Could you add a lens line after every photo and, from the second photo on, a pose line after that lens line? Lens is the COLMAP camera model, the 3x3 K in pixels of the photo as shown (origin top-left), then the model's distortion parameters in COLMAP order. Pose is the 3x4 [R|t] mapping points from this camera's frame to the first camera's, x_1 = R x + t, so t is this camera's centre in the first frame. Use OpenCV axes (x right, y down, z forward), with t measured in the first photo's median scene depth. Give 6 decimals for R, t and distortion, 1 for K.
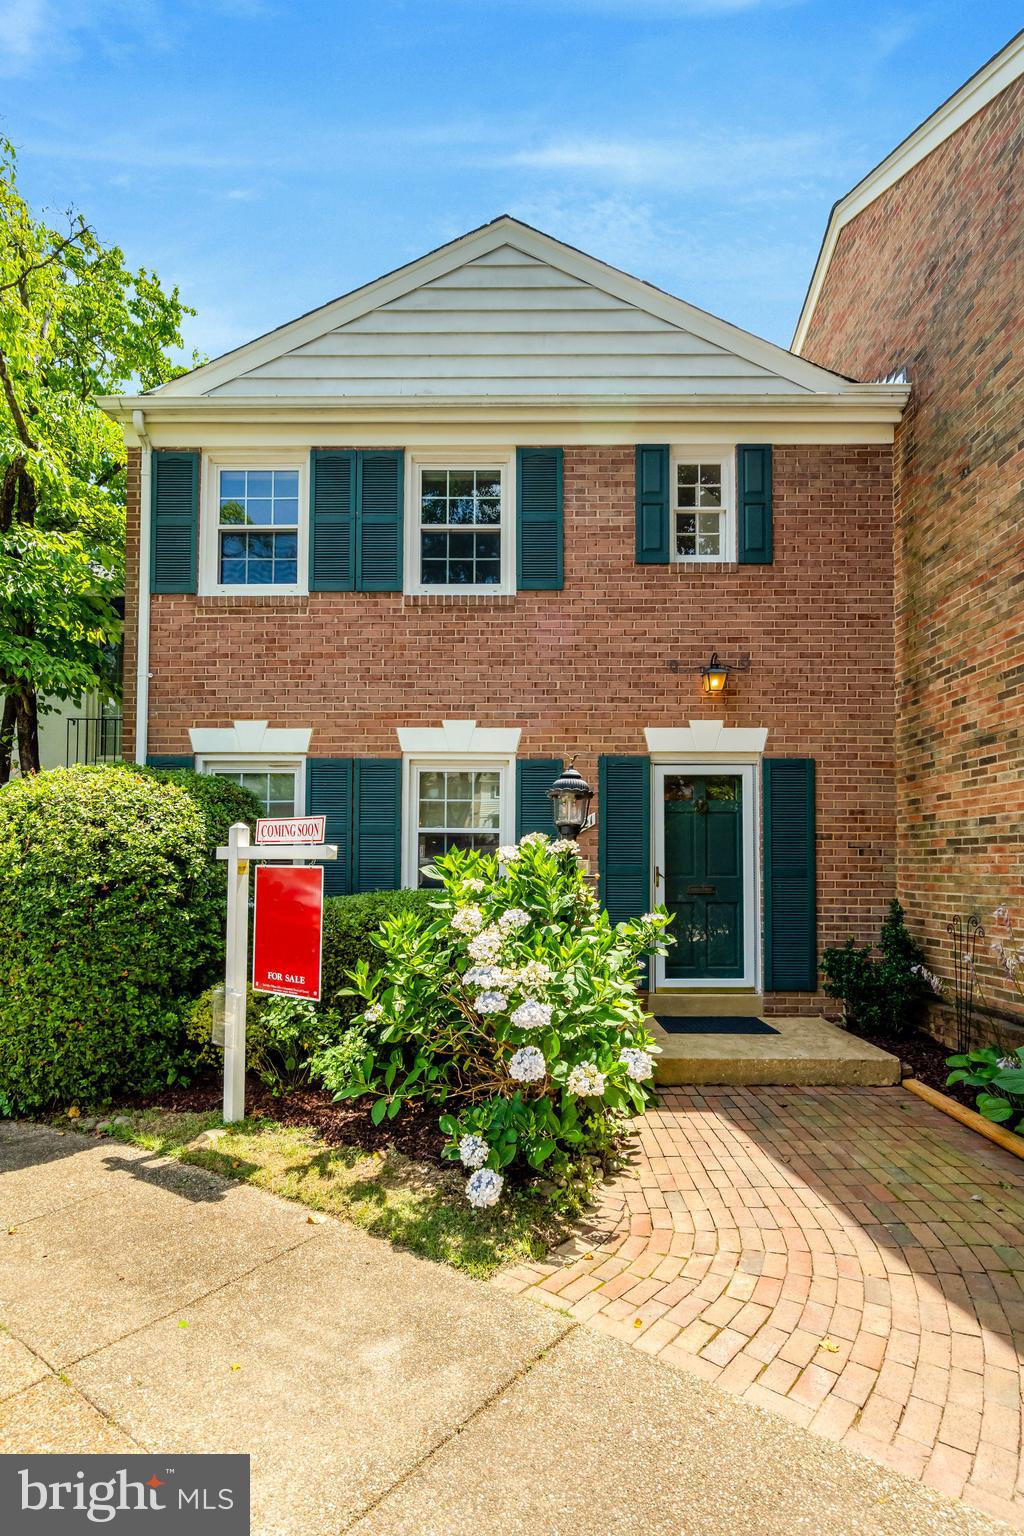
lens RADIAL K [[728.9, 0, 513.8], [0, 728.9, 843.4], [0, 0, 1]] dist [-0.000372, 0.000355]
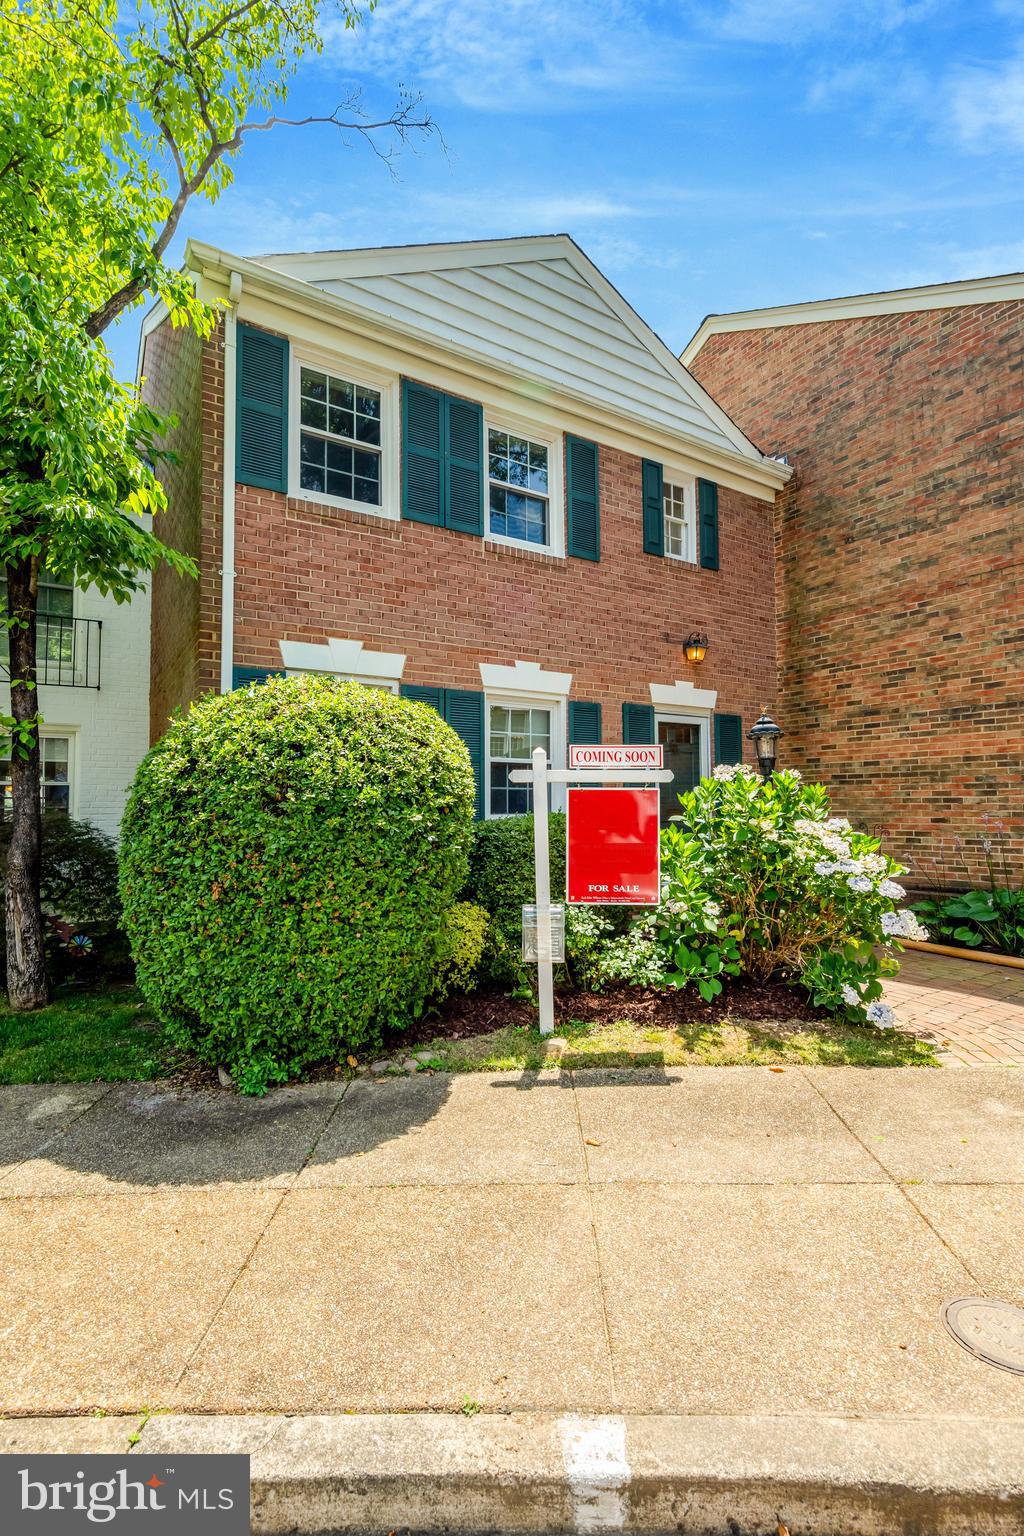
lens RADIAL K [[706.9, 0, 476.3], [0, 706.9, 768.7], [0, 0, 1]] dist [0.001094, 0.000115]
pose [[0.842641, 0.020492, 0.538085, -0.728333], [-0.011478, 0.999732, -0.020099, 0.016946], [-0.538353, 0.010760, 0.842651, 0.134527]]
